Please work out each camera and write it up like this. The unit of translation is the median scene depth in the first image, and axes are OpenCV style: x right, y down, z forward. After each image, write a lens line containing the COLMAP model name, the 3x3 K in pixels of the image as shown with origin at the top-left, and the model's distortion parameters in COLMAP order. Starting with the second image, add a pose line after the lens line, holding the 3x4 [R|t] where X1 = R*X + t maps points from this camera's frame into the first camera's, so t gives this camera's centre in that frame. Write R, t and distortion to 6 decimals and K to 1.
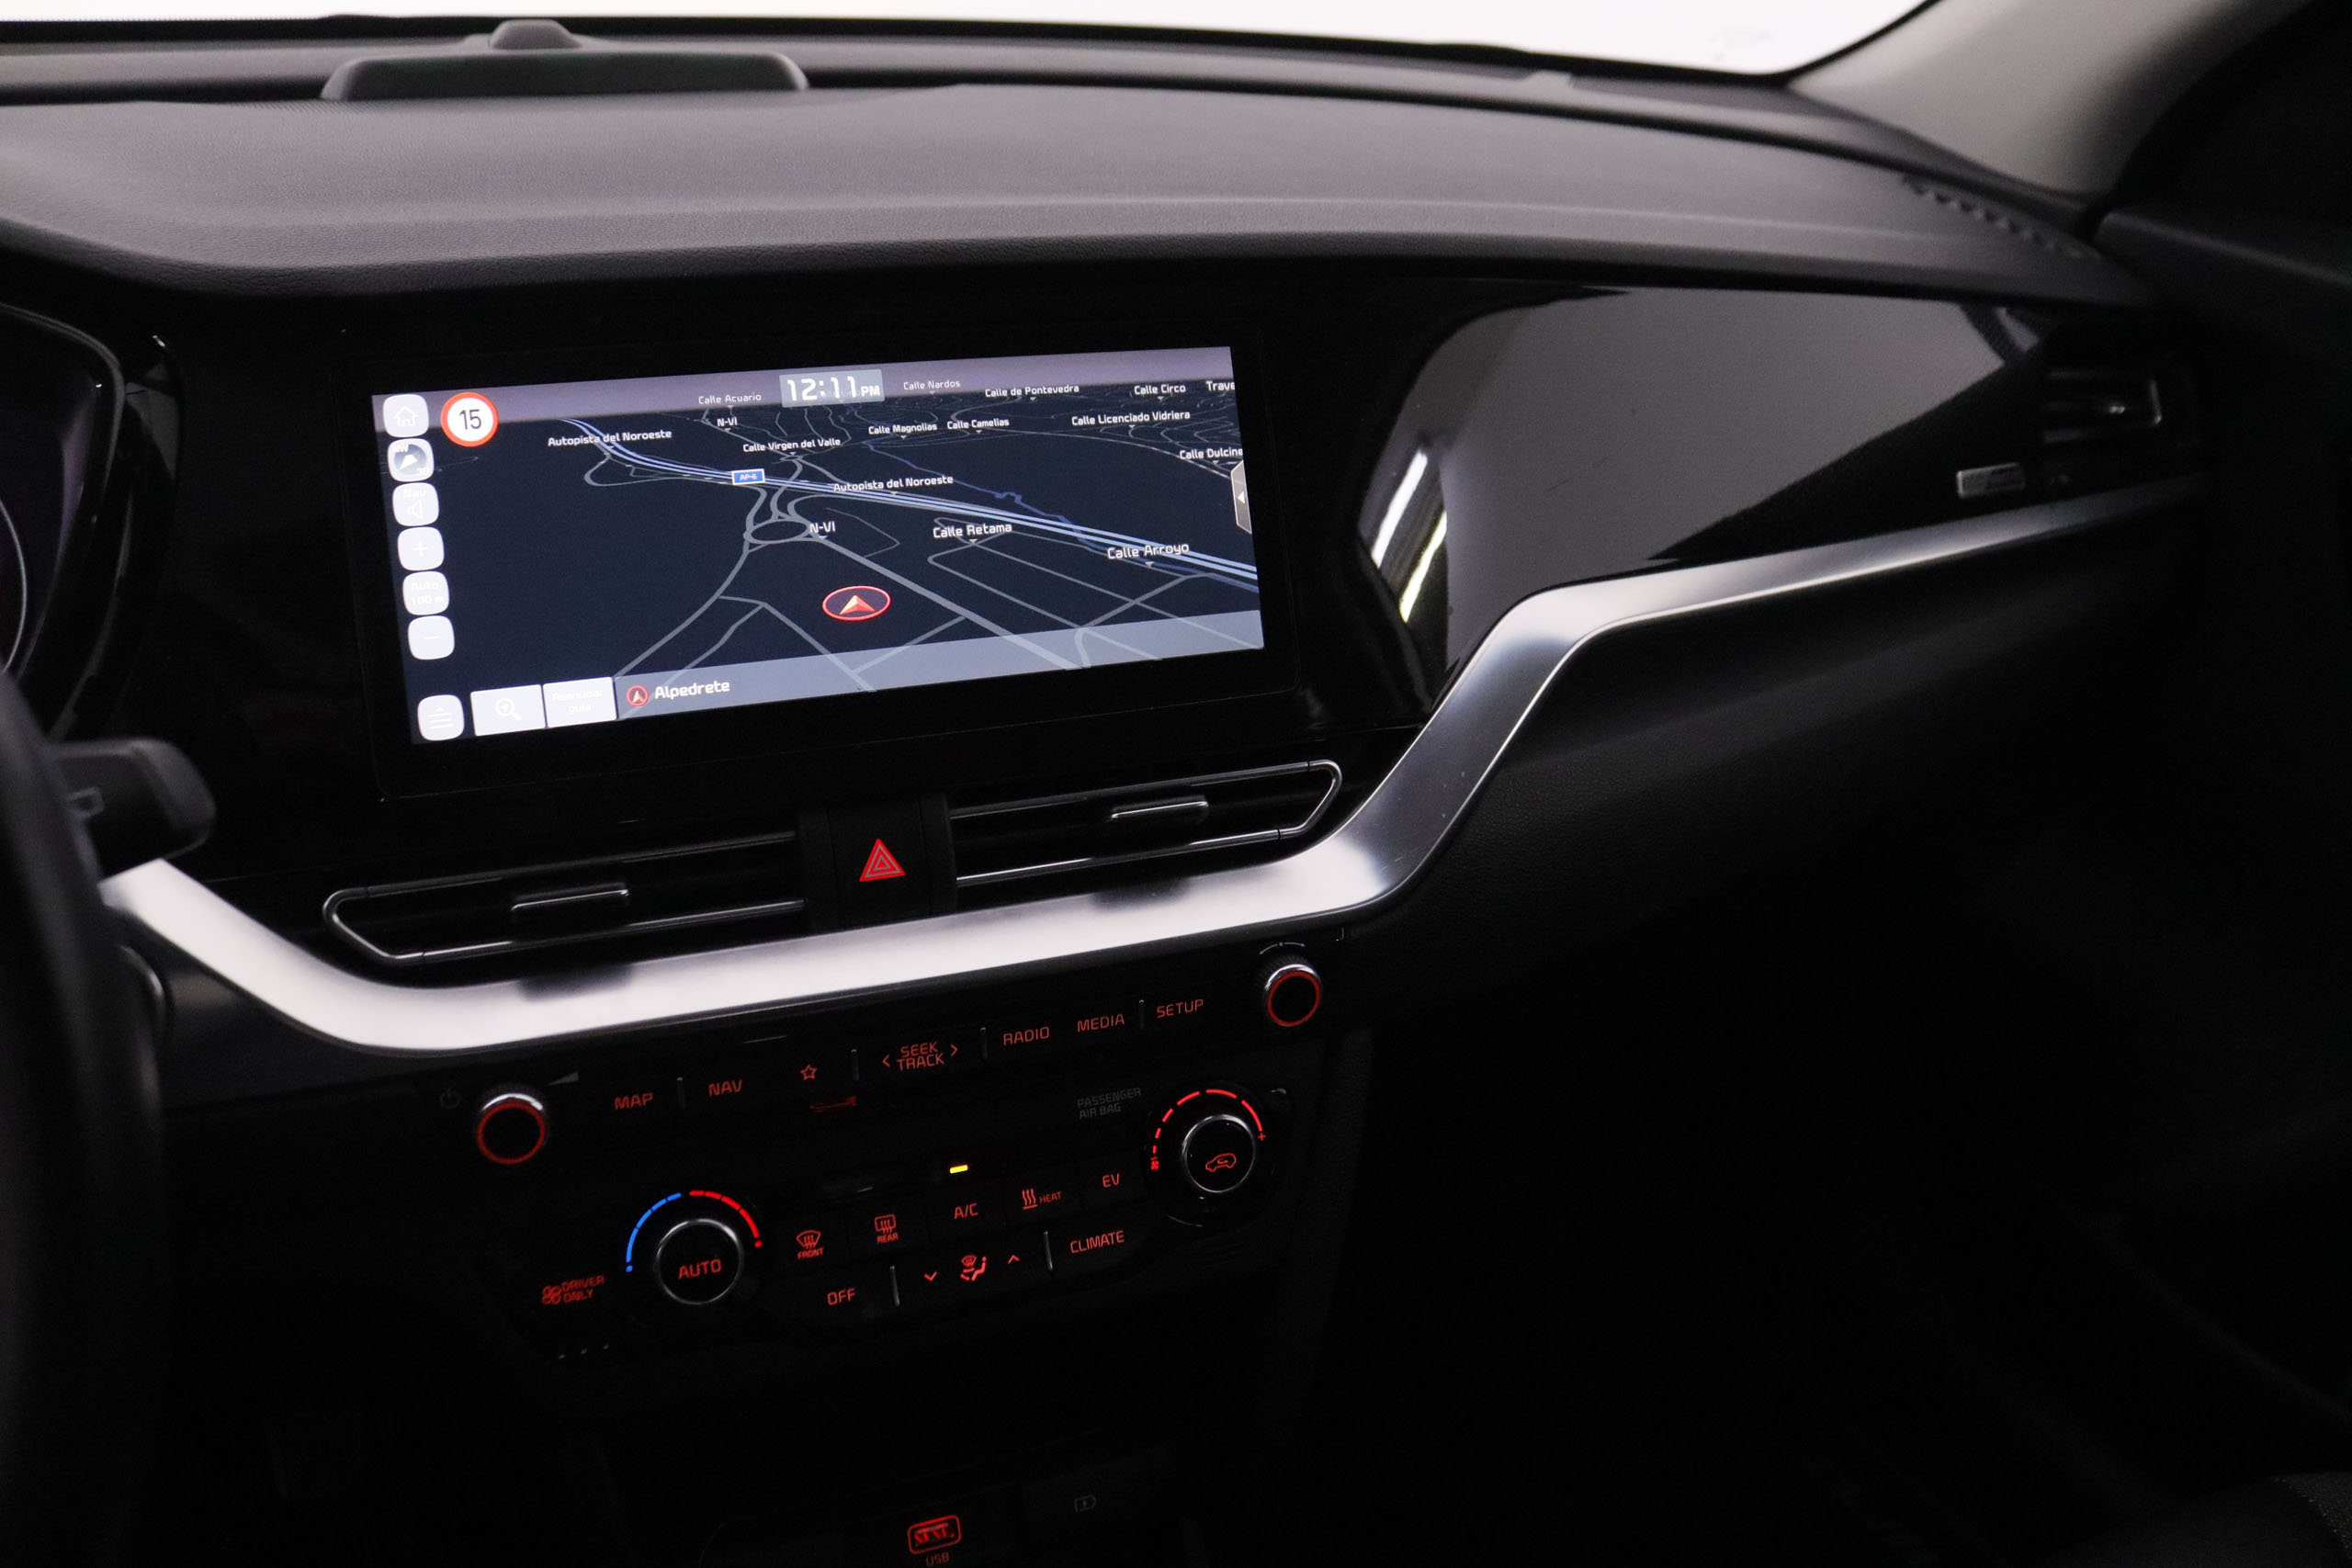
lens RADIAL K [[1892.0, 0, 1171.1], [0, 1892.0, 776.8], [0, 0, 1]] dist [-0.182512, 0.156546]
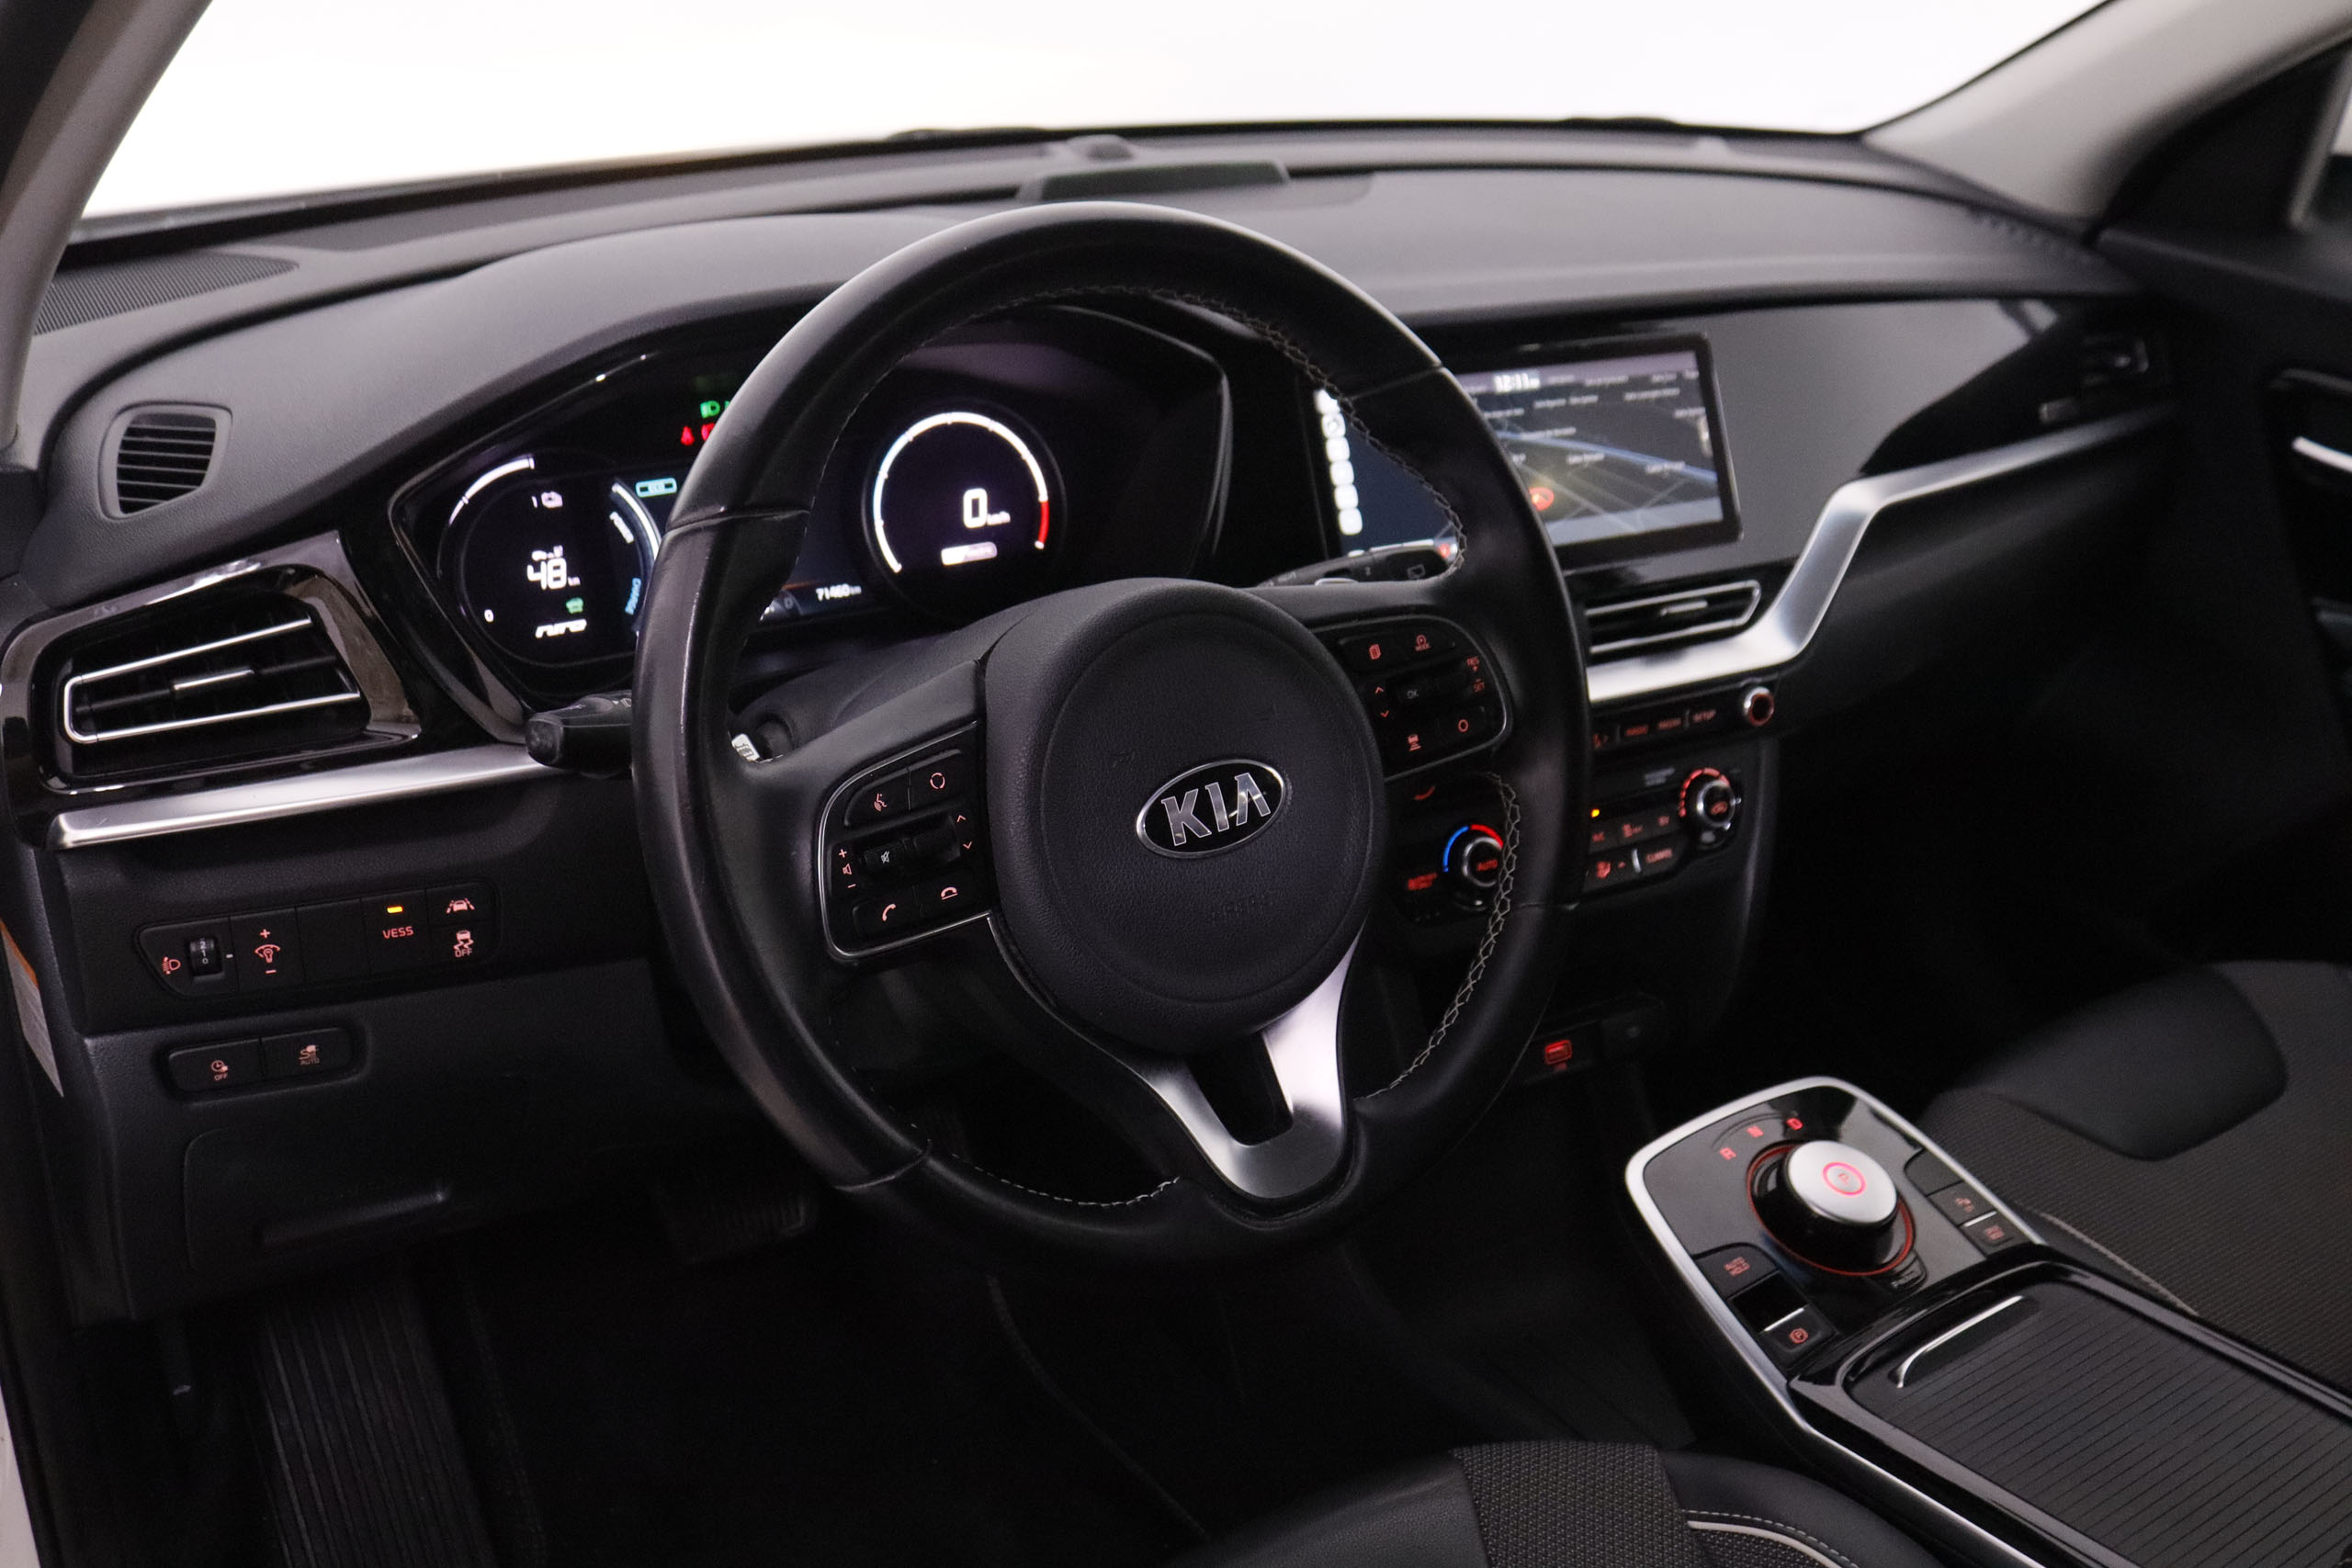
lens RADIAL K [[2075.7, 0, 1172.3], [0, 2075.7, 770.1], [0, 0, 1]] dist [-0.091937, 0.005726]
pose [[0.992543, -0.065093, 0.103056, -0.726718], [0.066868, 0.997666, -0.013863, 0.171487], [-0.101913, 0.020651, 0.994579, -0.941402]]
